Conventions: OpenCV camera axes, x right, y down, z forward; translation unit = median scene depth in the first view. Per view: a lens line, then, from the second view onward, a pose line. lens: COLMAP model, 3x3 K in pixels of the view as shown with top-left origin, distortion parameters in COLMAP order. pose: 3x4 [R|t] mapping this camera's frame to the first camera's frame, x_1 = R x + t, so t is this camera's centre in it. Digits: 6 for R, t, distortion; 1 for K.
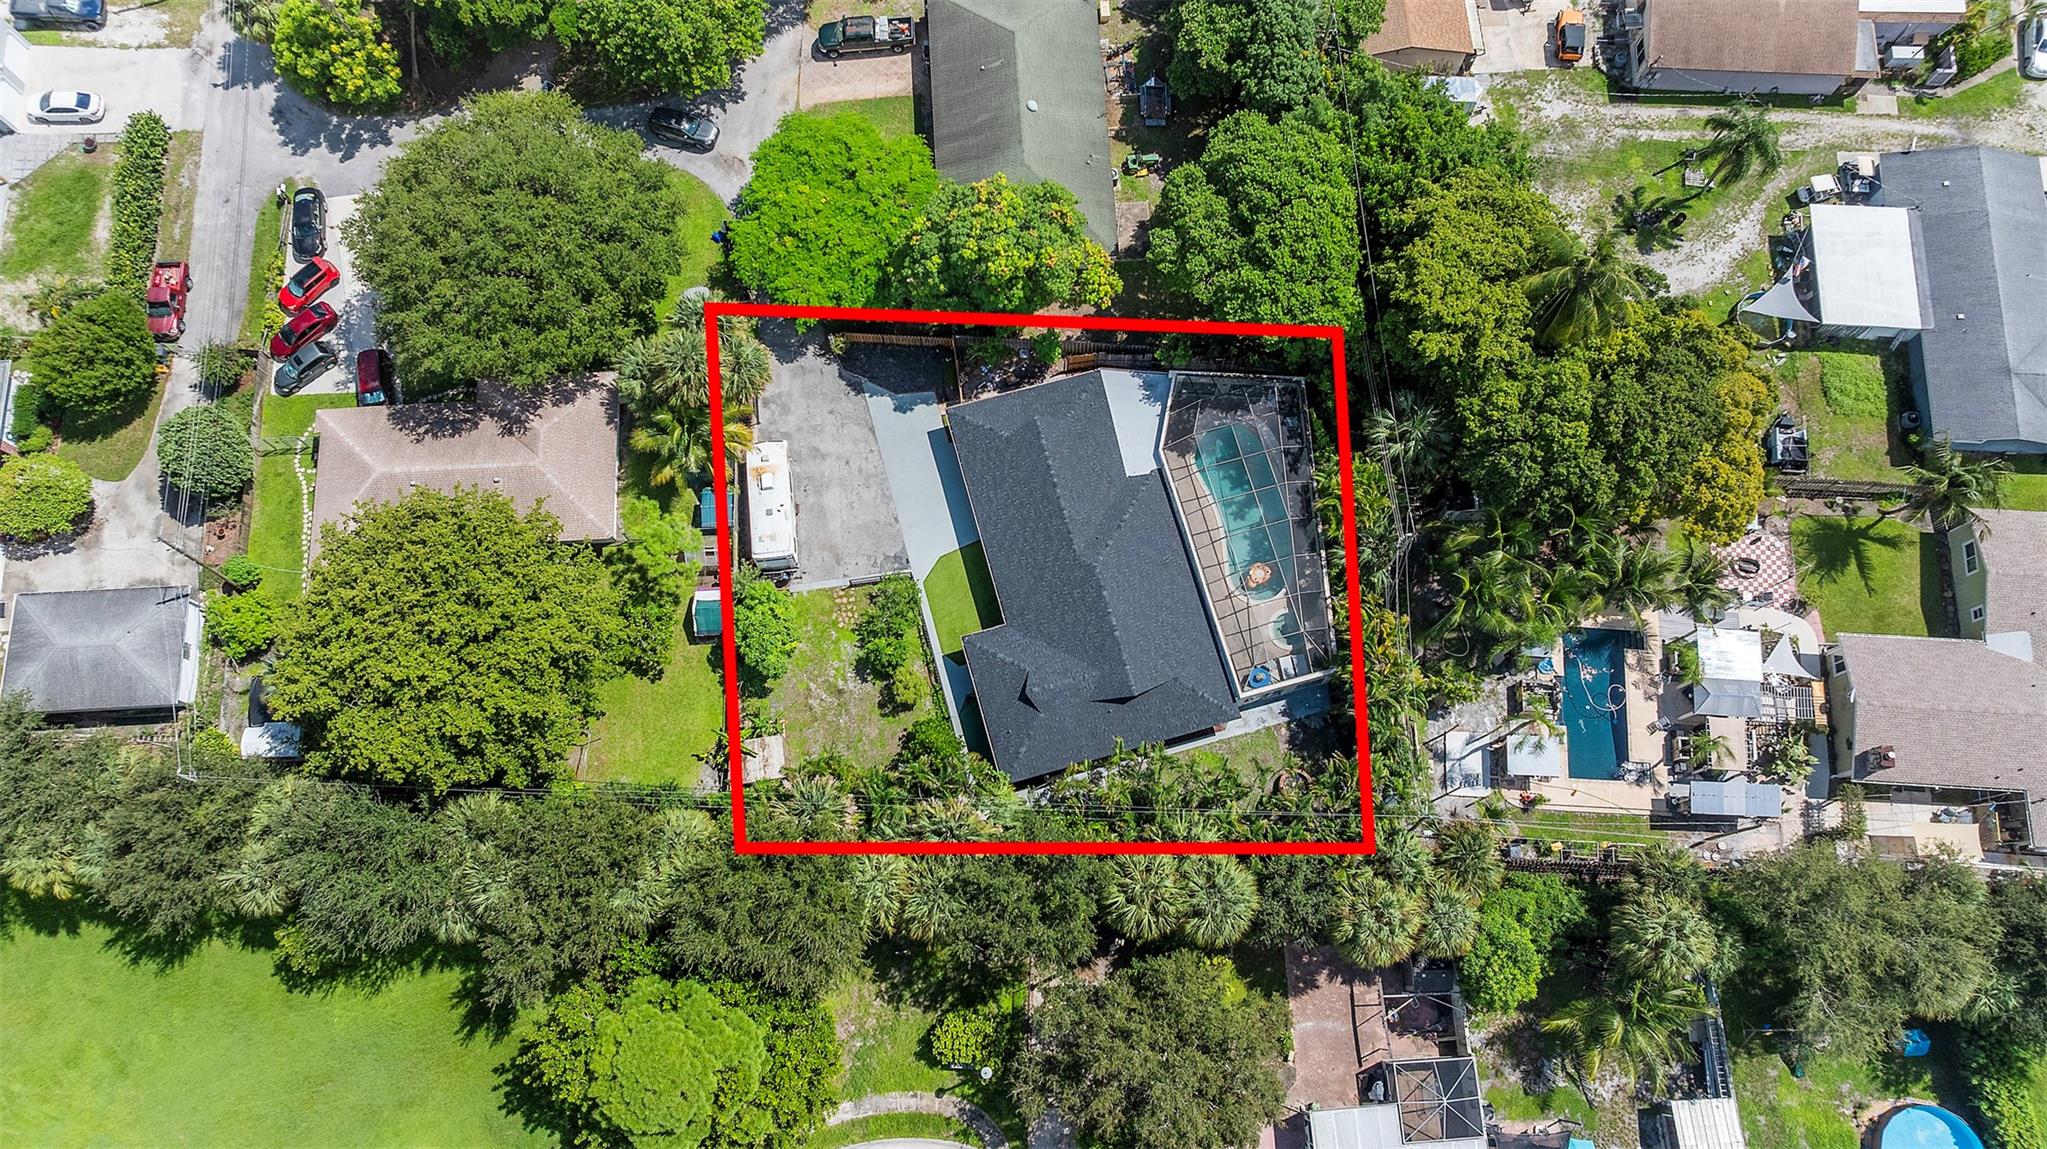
lens RADIAL K [[1462.5, 0, 1042.9], [0, 1462.5, 571.4], [0, 0, 1]] dist [-0.044584, 0.037391]
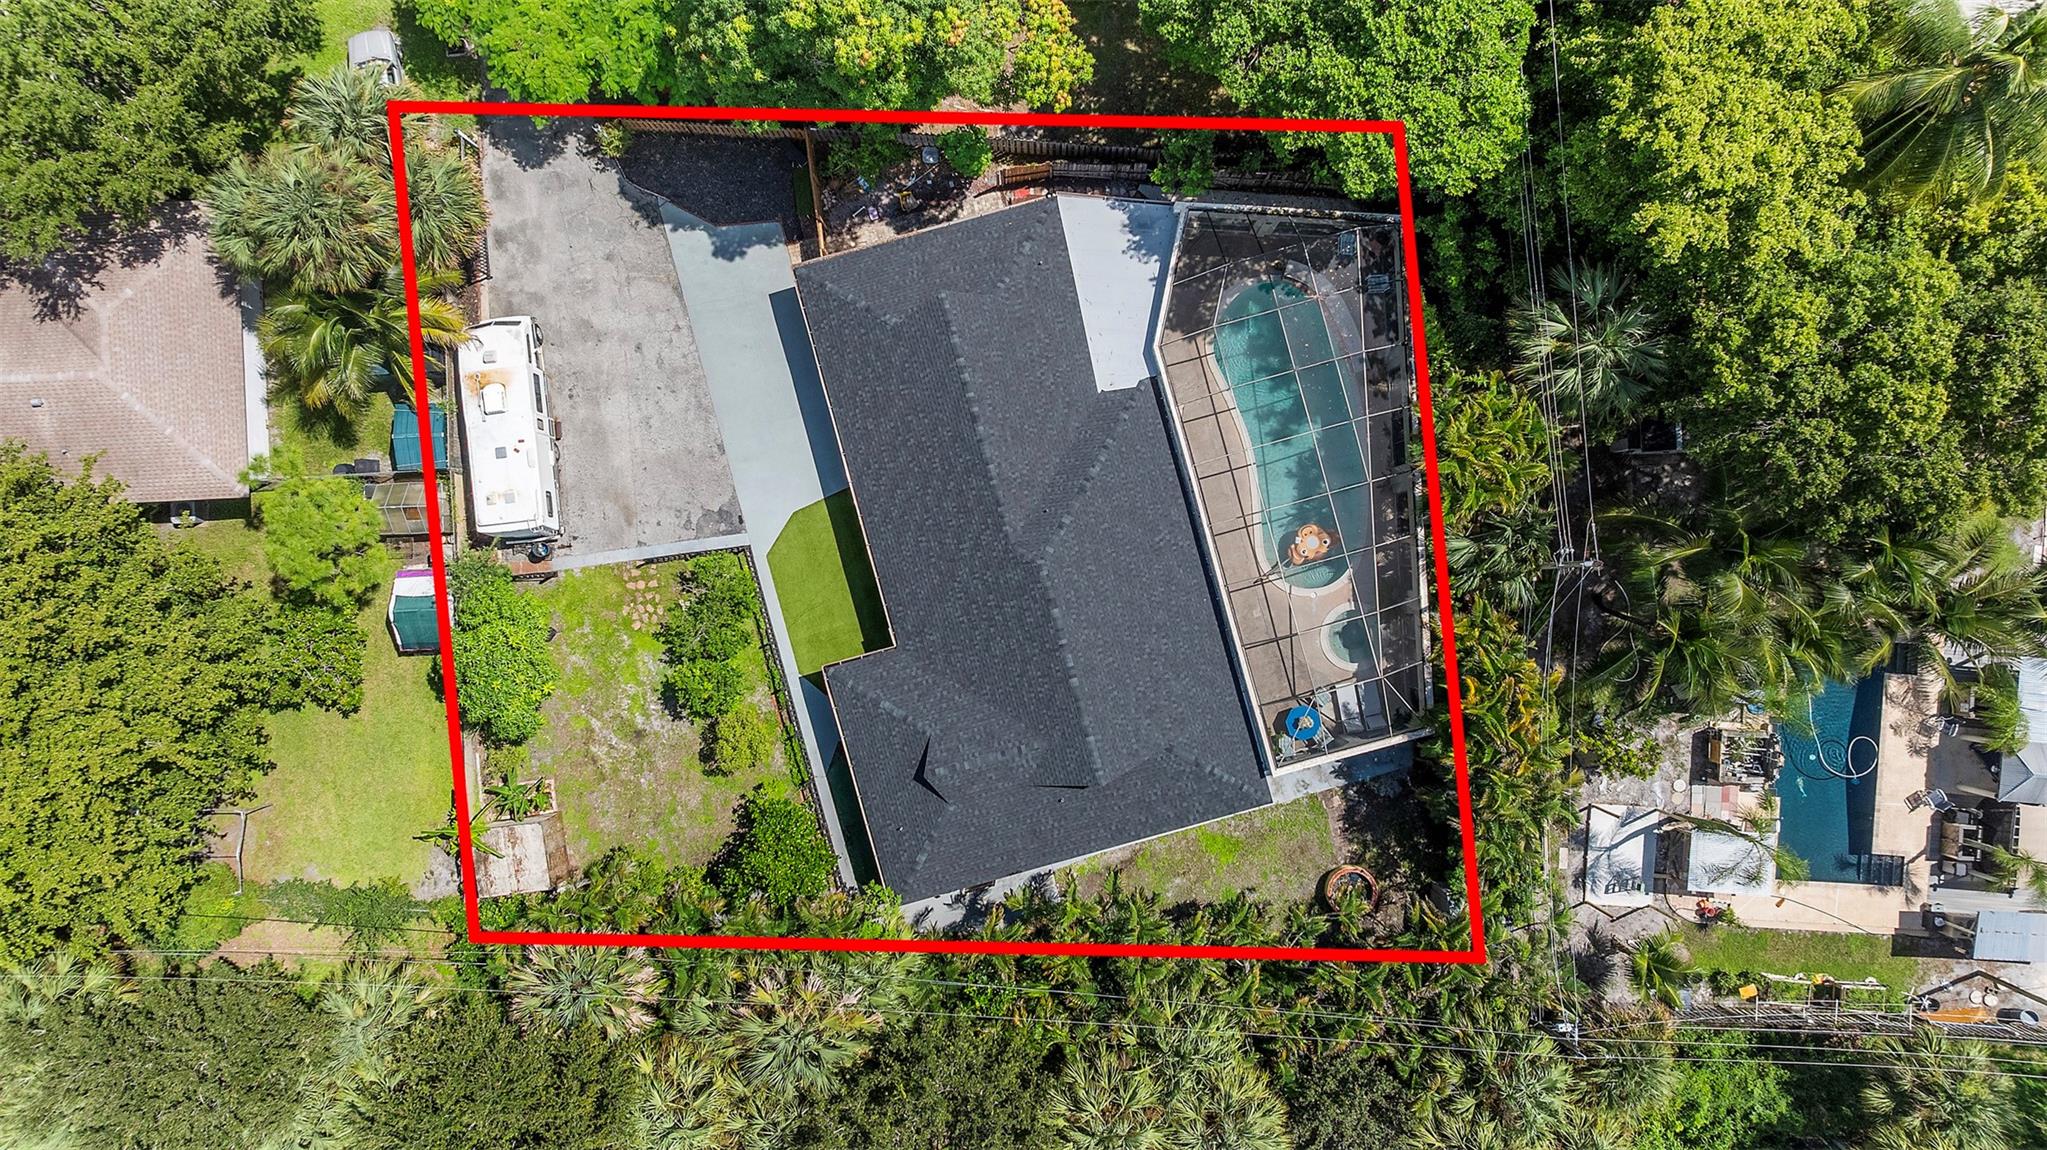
lens RADIAL K [[1462.5, 0, 1042.9], [0, 1462.5, 571.9], [0, 0, 1]] dist [-0.044584, 0.037391]
pose [[0.999988, 0.004873, -0.000865, 0.036810], [-0.004426, 0.958706, 0.284364, -0.167256], [0.002215, -0.284356, 0.958716, 0.419241]]
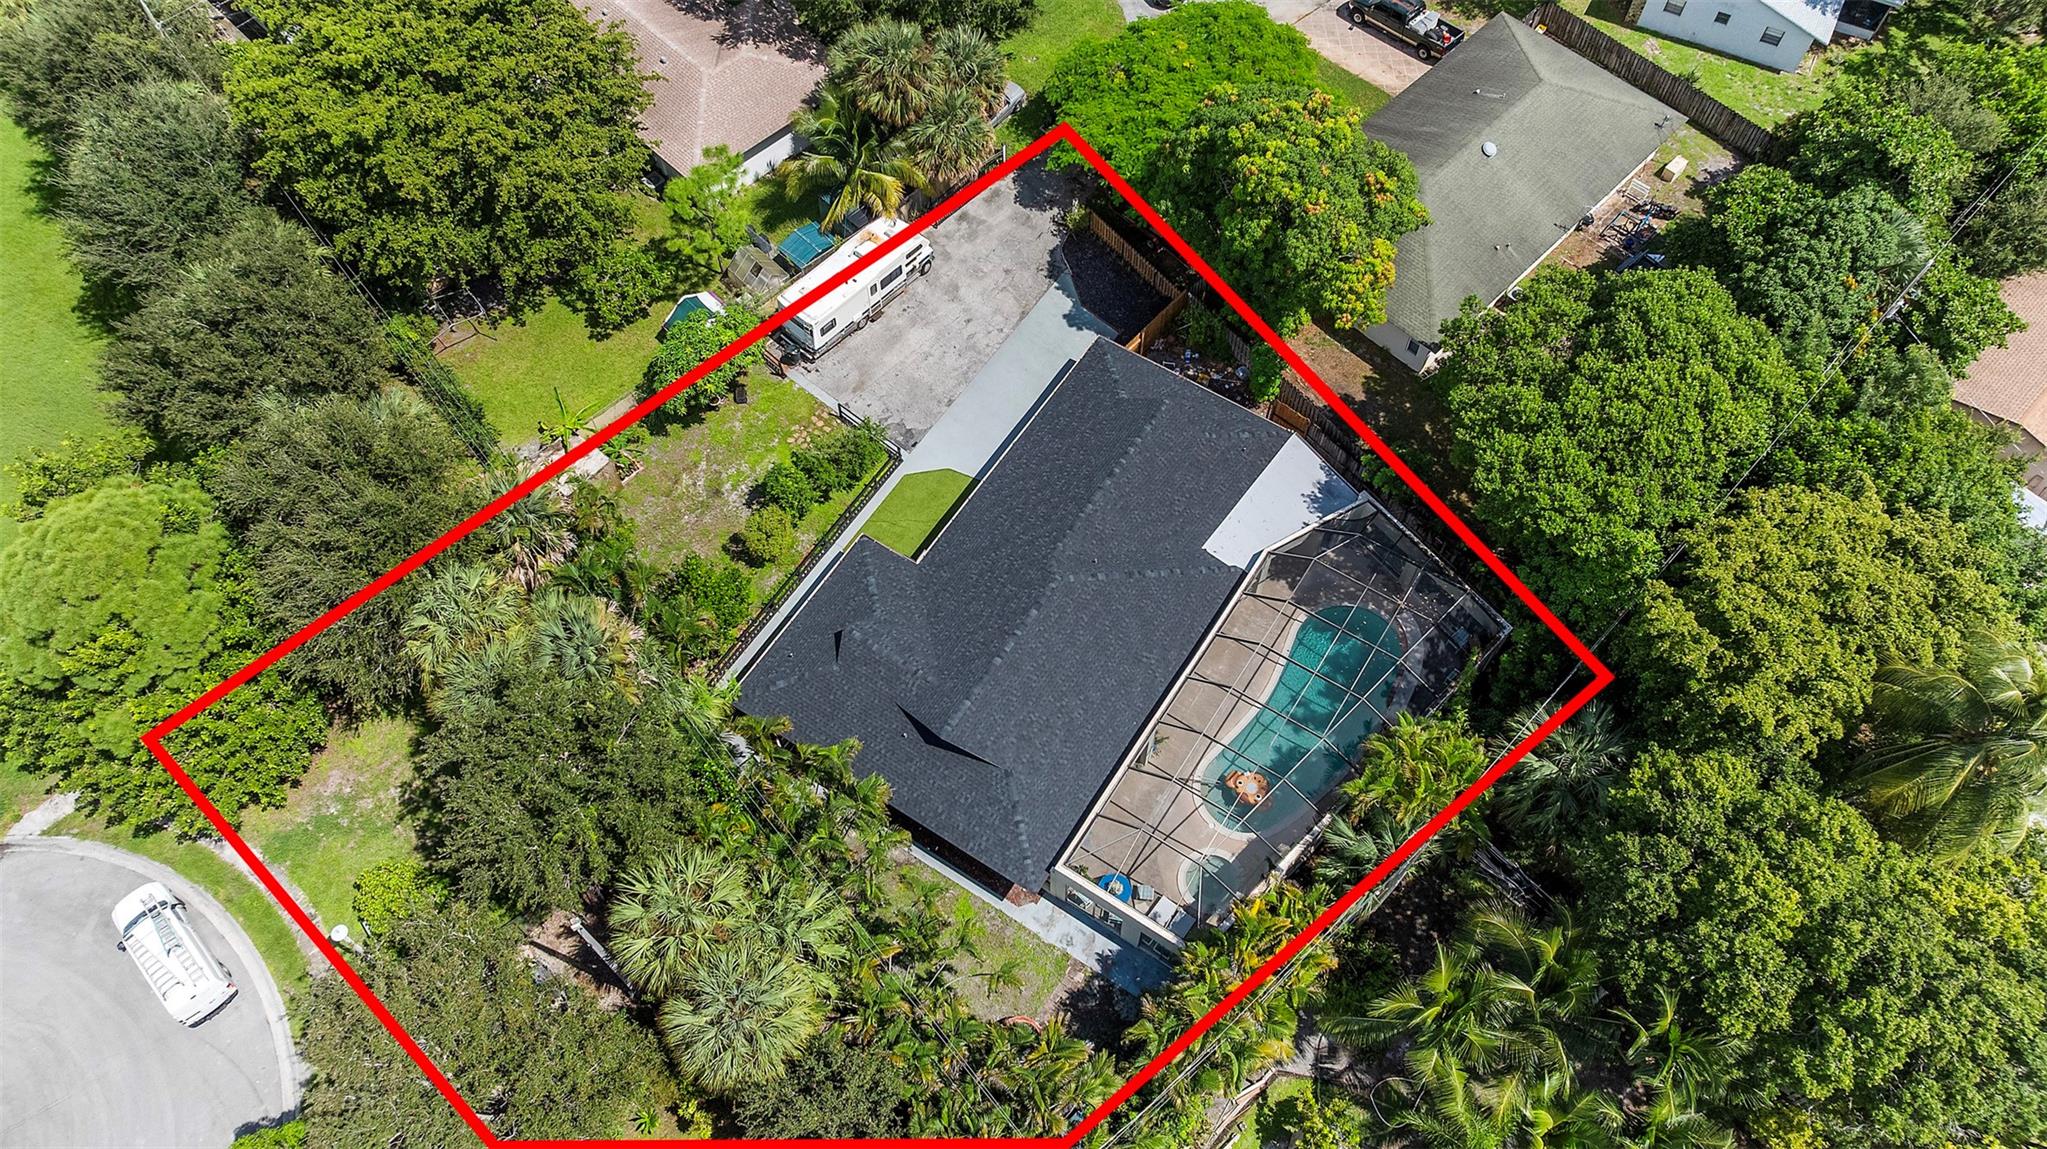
lens RADIAL K [[1444.7, 0, 1034.1], [0, 1444.7, 577.0], [0, 0, 1]] dist [-0.033253, 0.000941]
pose [[0.662036, 0.648485, -0.375734, 0.272550], [-0.717322, 0.693517, -0.066957, 0.046270], [0.217157, 0.313851, 0.924305, 0.376948]]
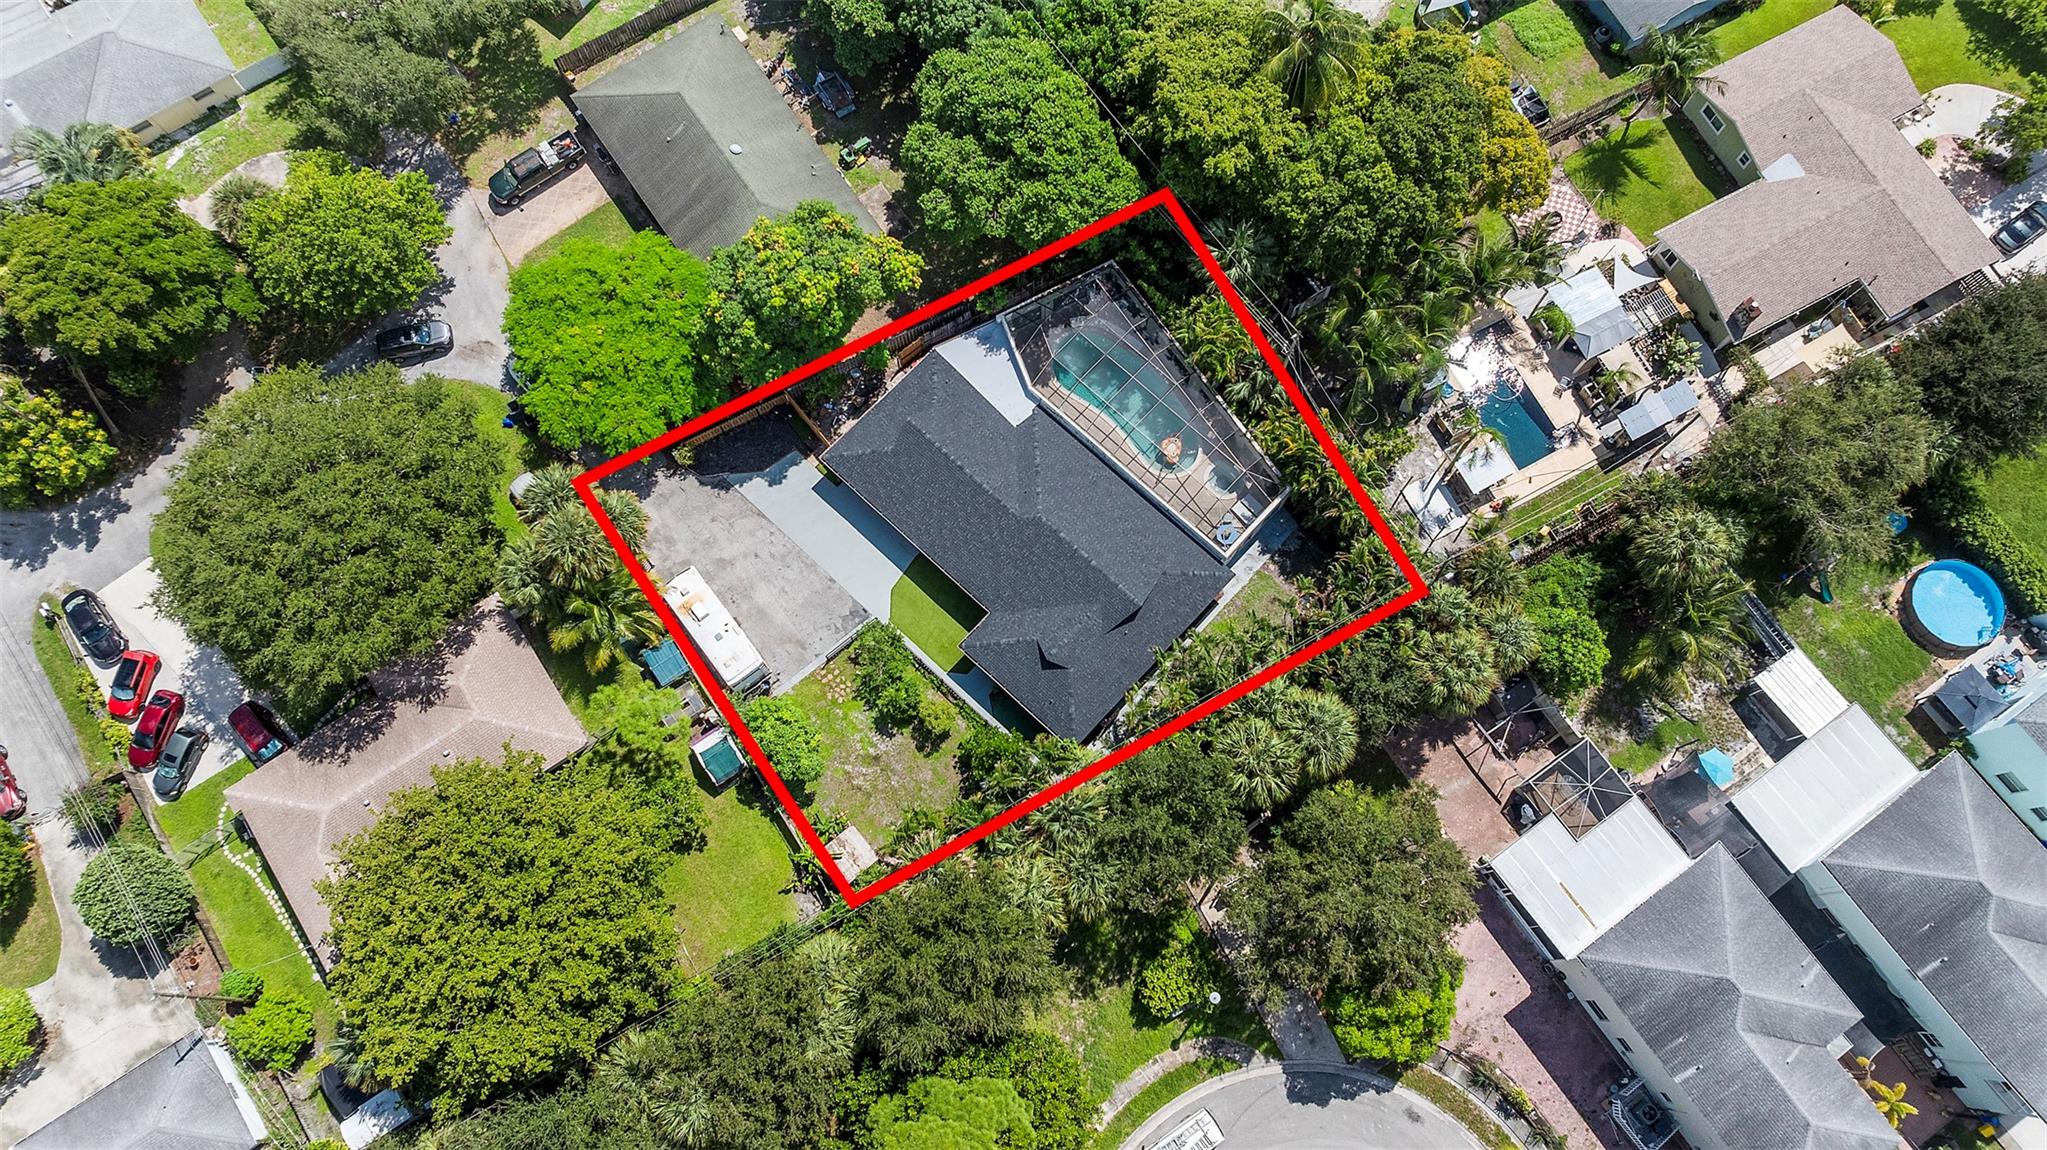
lens RADIAL K [[1462.5, 0, 1042.9], [0, 1462.5, 571.9], [0, 0, 1]] dist [-0.044584, 0.037391]
pose [[0.853125, -0.498922, 0.152493, -0.131934], [0.498221, 0.865852, 0.045566, -0.015099], [-0.154770, 0.037101, 0.987254, 0.008744]]
